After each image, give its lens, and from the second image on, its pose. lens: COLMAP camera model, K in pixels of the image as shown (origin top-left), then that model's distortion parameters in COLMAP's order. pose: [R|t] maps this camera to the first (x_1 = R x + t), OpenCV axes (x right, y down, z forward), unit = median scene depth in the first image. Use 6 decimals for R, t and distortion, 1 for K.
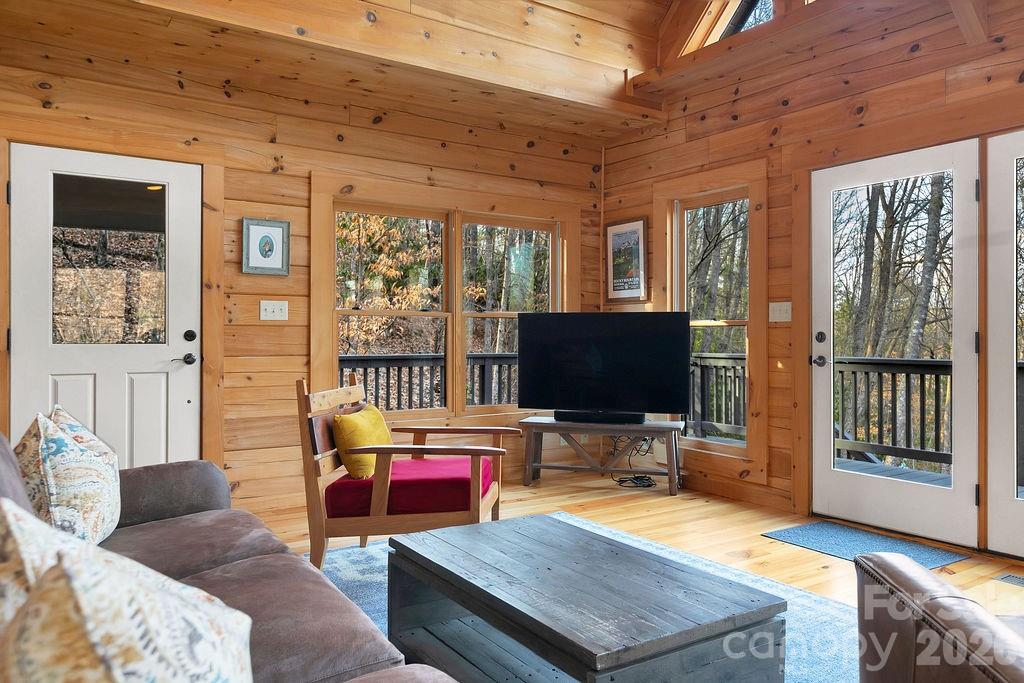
lens RADIAL K [[729.3, 0, 509.0], [0, 729.3, 340.0], [0, 0, 1]] dist [0.003025, -0.005424]
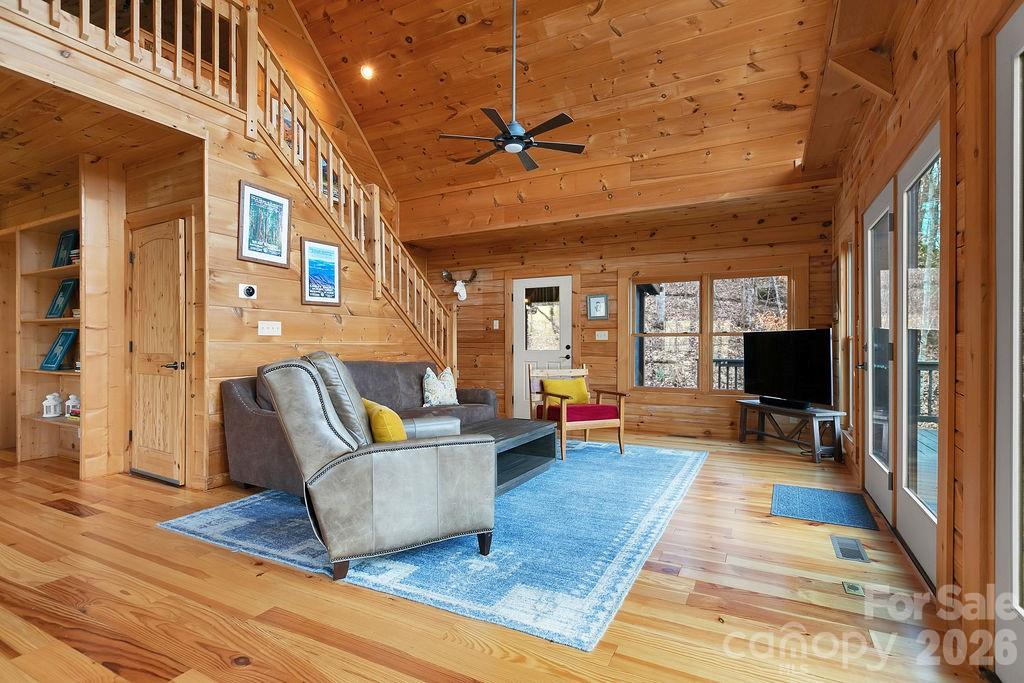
lens RADIAL K [[492.5, 0, 518.4], [0, 492.5, 346.9], [0, 0, 1]] dist [-0.000974, -0.000370]
pose [[0.483439, -0.002464, -0.875374, 0.858243], [-0.003145, 0.999985, -0.004551, 0.000213], [0.875372, 0.004954, 0.483424, 0.073589]]
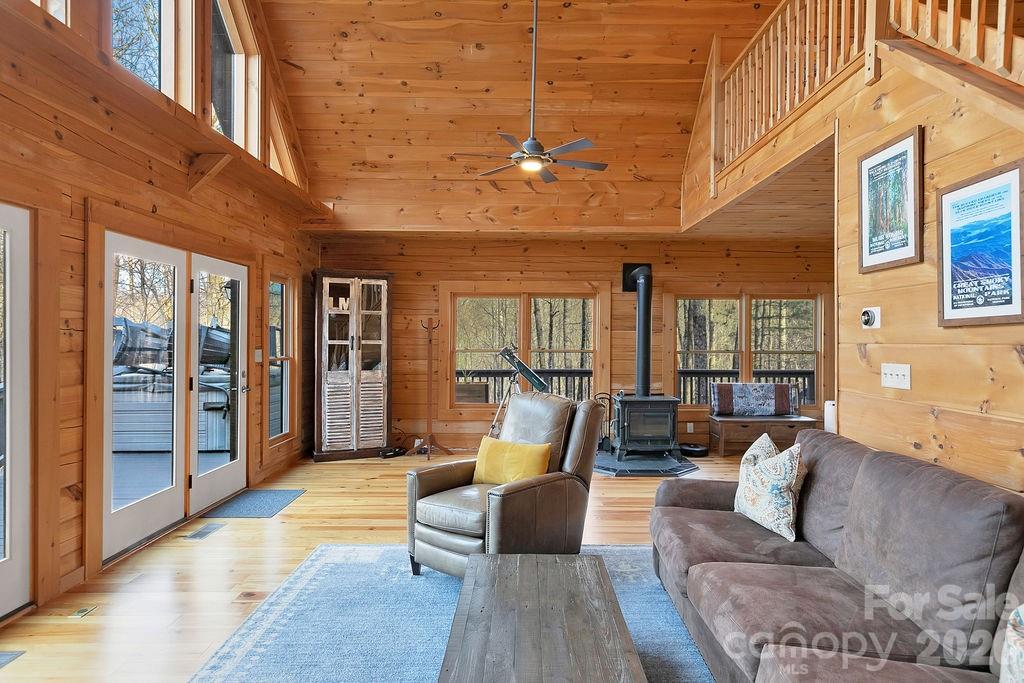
lens RADIAL K [[578.6, 0, 517.2], [0, 578.6, 342.8], [0, 0, 1]] dist [0.006804, -0.000304]
pose [[-0.830531, -0.011307, 0.556858, -0.203555], [-0.004426, 0.999896, 0.013702, -0.081634], [-0.556955, 0.008915, -0.830495, 0.883709]]
